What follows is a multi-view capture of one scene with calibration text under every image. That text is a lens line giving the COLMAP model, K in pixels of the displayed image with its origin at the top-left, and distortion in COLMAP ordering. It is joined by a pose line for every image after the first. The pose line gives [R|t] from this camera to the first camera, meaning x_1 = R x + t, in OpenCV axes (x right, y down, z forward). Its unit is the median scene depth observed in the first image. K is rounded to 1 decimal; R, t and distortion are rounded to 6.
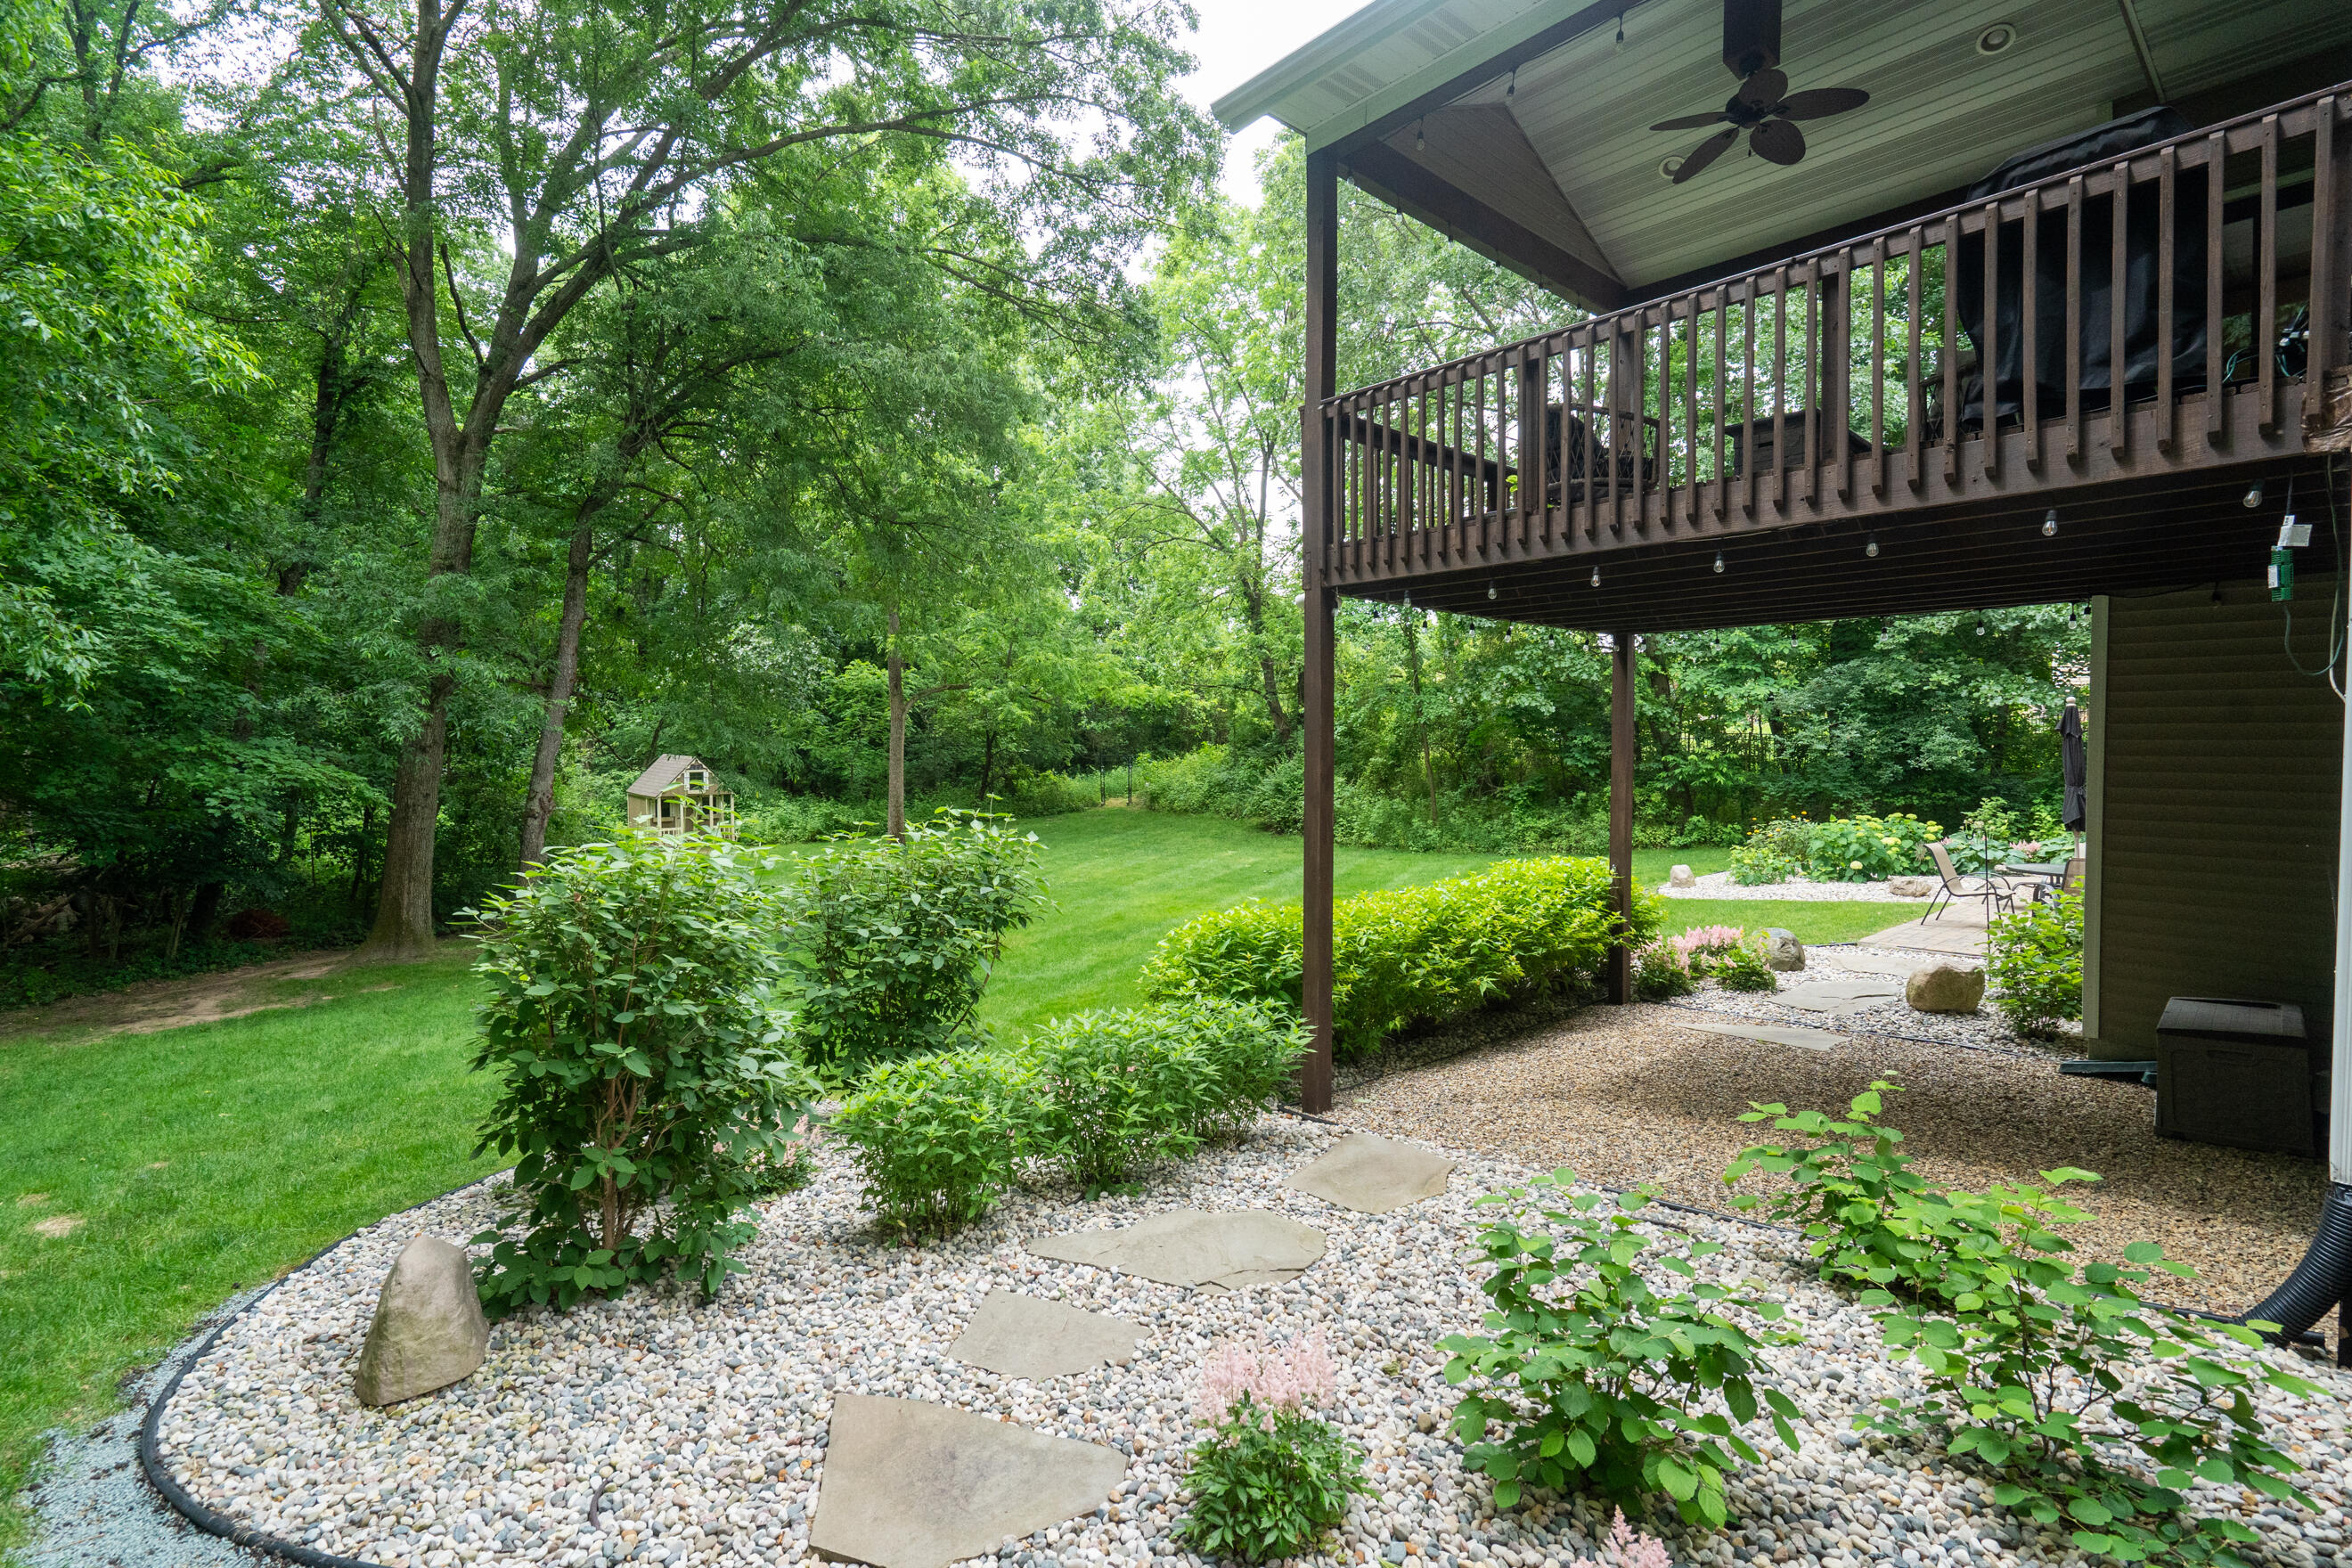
lens RADIAL K [[1093.3, 0, 1173.4], [0, 1093.3, 747.8], [0, 0, 1]] dist [-0.001240, -0.000069]
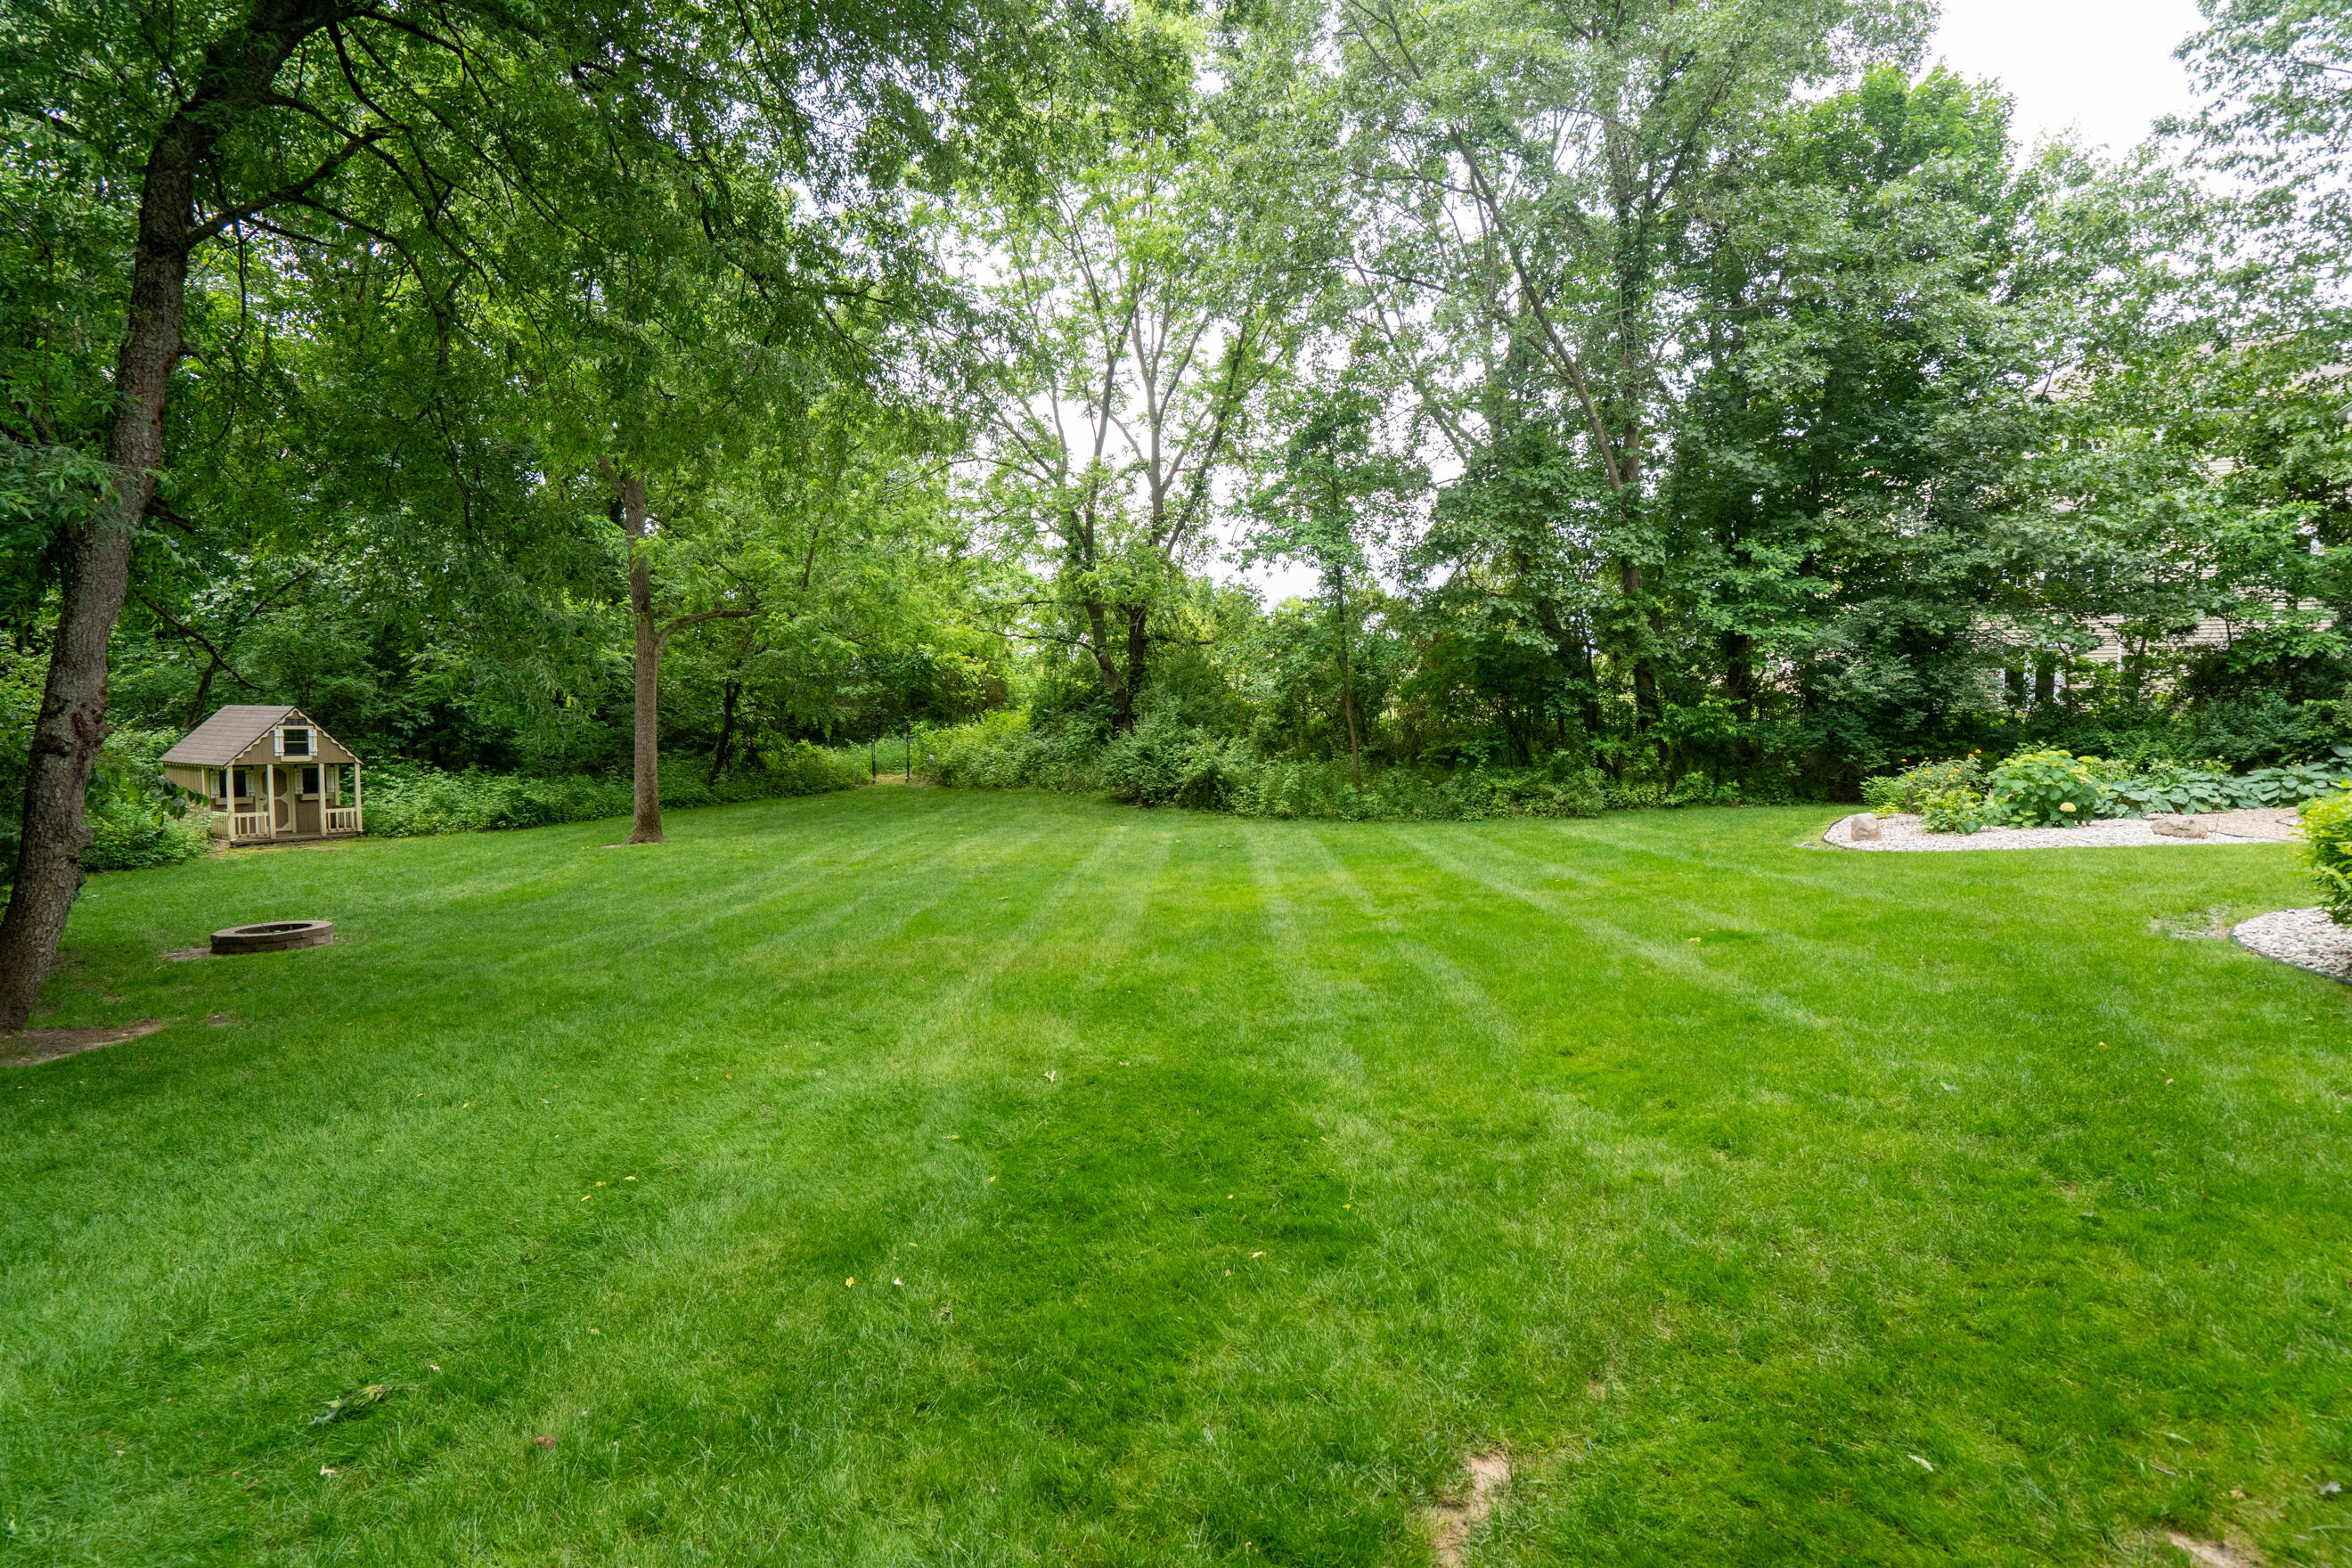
lens RADIAL K [[1065.8, 0, 1176.0], [0, 1065.8, 784.0], [0, 0, 1]] dist [0.000864, 0.000212]
pose [[0.944539, -0.006670, 0.328332, -0.141293], [-0.005709, 0.999309, 0.036725, 0.028446], [-0.328350, -0.036563, 0.943848, 0.202791]]
